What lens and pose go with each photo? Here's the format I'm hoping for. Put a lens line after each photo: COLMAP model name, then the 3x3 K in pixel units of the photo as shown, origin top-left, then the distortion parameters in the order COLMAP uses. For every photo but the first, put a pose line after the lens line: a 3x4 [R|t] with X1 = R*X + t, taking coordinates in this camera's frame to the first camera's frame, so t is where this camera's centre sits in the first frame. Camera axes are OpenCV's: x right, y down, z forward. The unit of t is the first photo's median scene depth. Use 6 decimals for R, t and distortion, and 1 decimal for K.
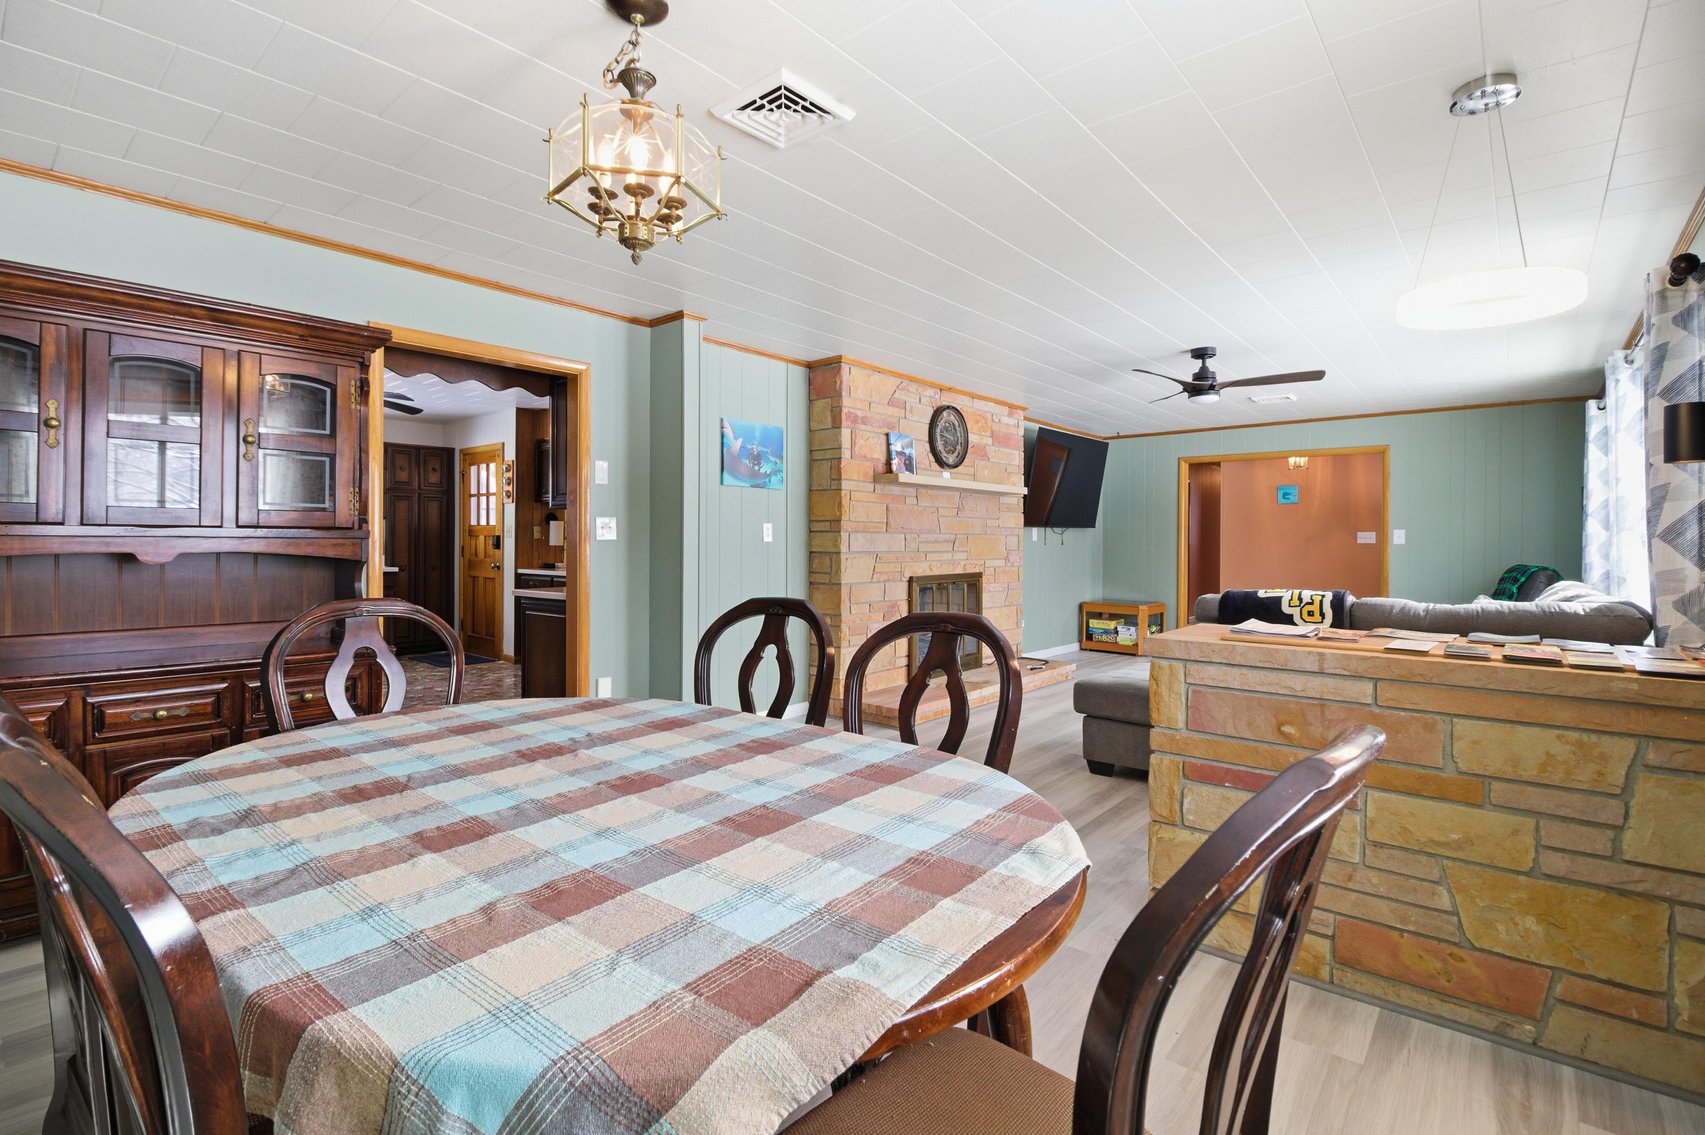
lens RADIAL K [[791.2, 0, 846.6], [0, 791.2, 535.1], [0, 0, 1]] dist [-0.001489, -0.011191]
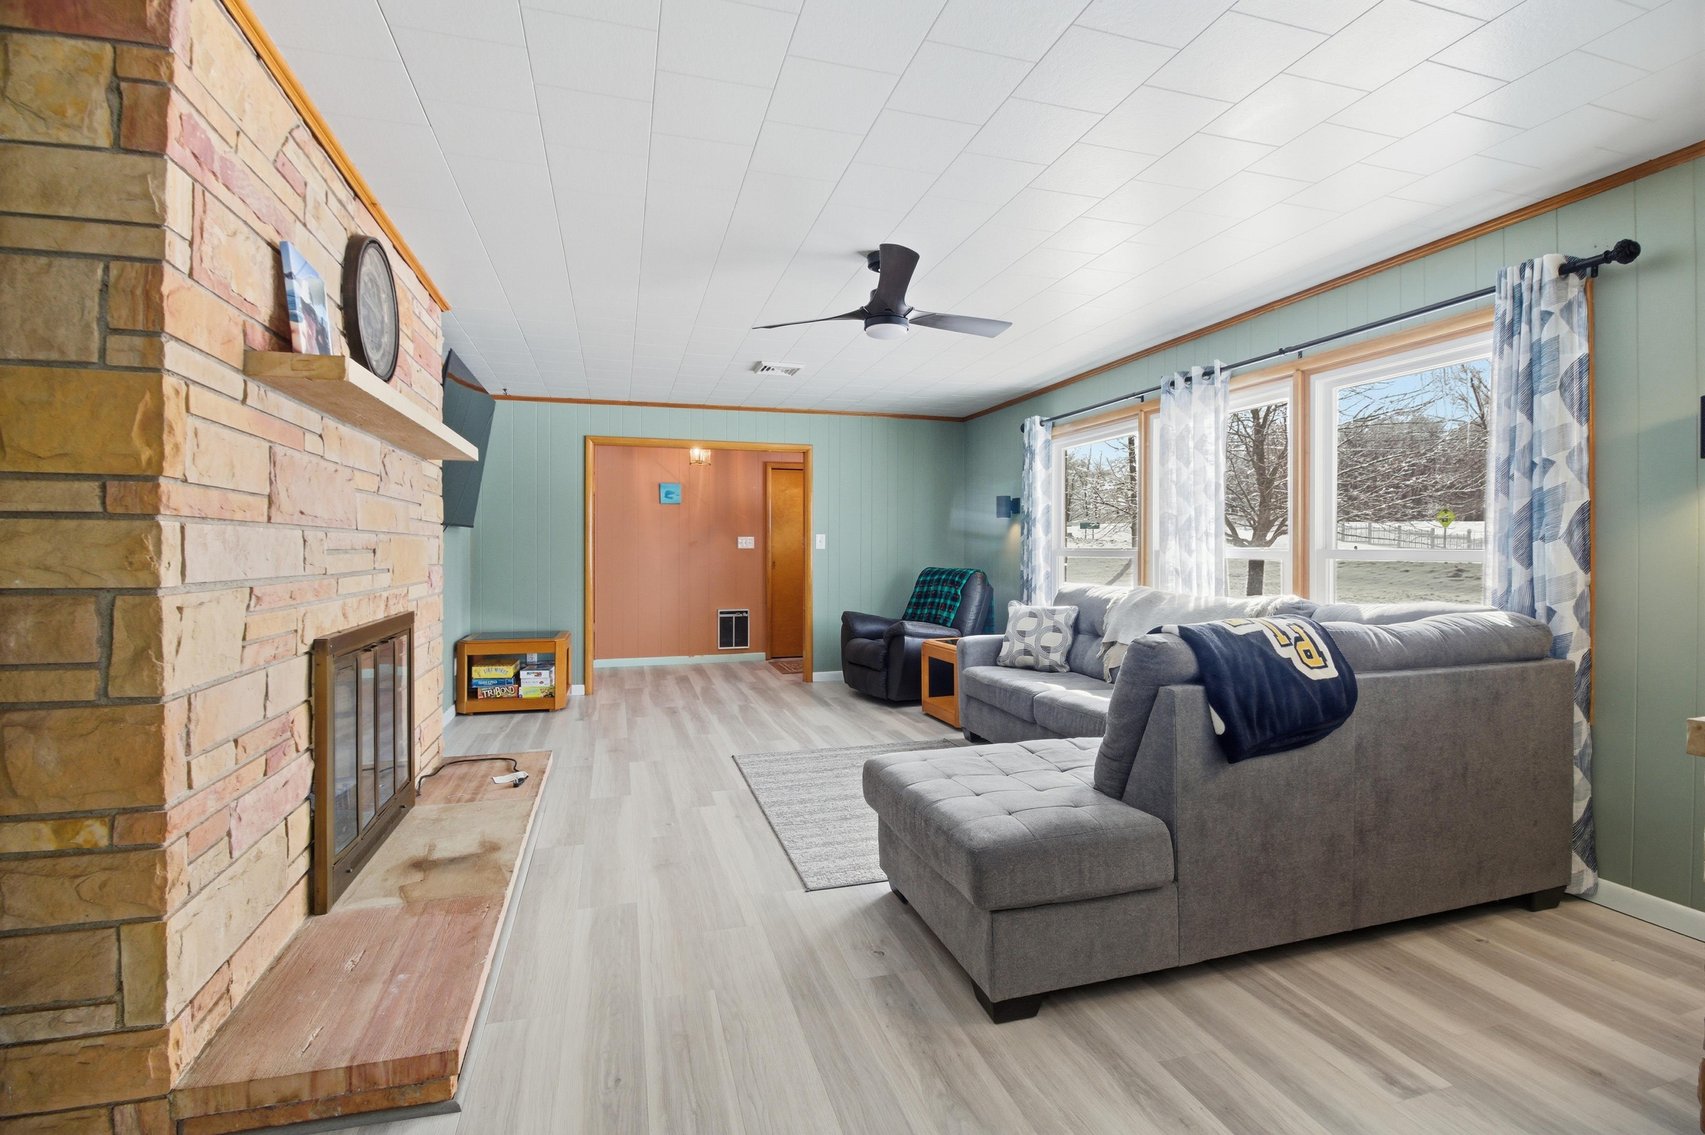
lens RADIAL K [[781.3, 0, 847.6], [0, 781.3, 552.6], [0, 0, 1]] dist [-0.003295, -0.010377]
pose [[0.540544, -0.007846, 0.841279, -0.101035], [-0.005775, 0.999898, 0.013036, 0.003208], [-0.841296, -0.011905, 0.540444, 0.586007]]
